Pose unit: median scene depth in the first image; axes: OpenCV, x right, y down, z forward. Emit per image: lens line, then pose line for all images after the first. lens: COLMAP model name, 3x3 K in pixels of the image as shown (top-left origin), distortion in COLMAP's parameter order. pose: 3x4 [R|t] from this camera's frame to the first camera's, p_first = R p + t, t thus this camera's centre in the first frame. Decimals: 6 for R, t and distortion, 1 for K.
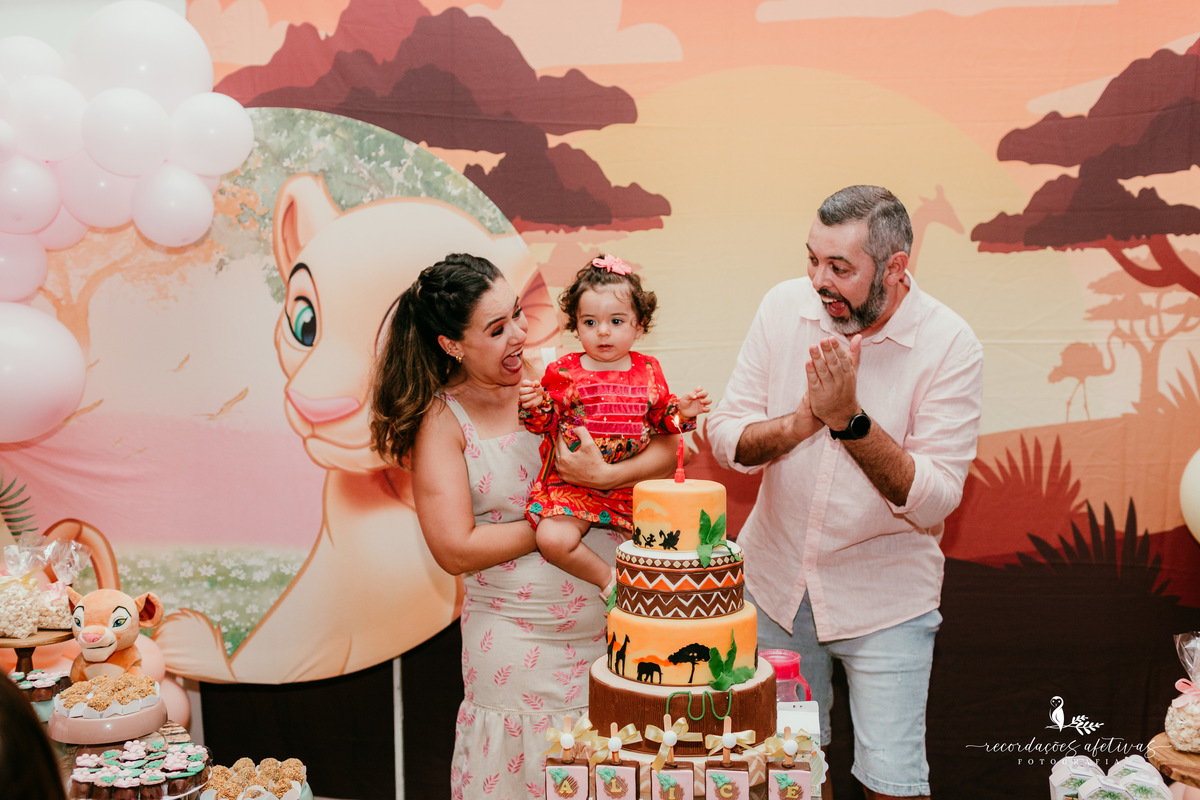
lens RADIAL K [[1132.7, 0, 606.0], [0, 1132.7, 393.2], [0, 0, 1]] dist [0.005352, -0.007054]
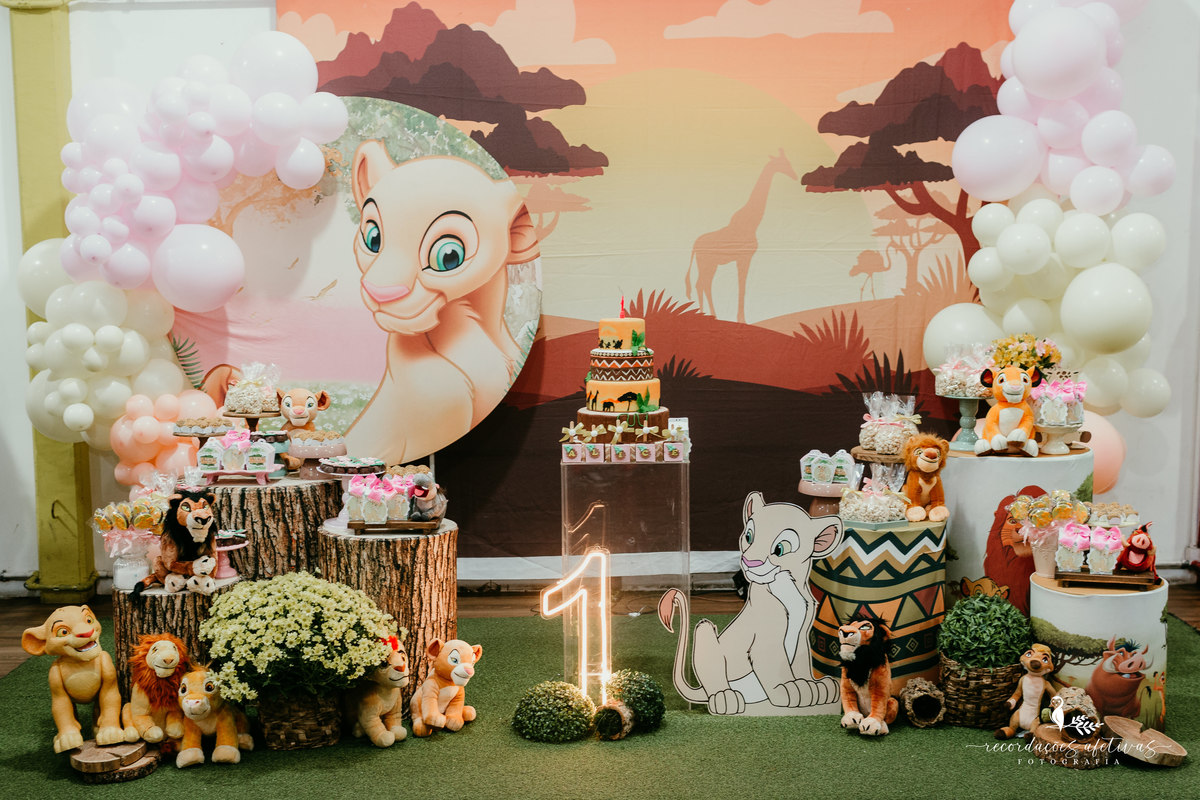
lens RADIAL K [[1364.9, 0, 614.2], [0, 1364.9, 408.7], [0, 0, 1]] dist [0.005165, 0.003450]
pose [[0.996553, -0.009222, 0.082447, -0.094313], [0.003637, 0.997703, 0.067643, 0.046563], [-0.082881, -0.067110, 0.994297, -0.894650]]
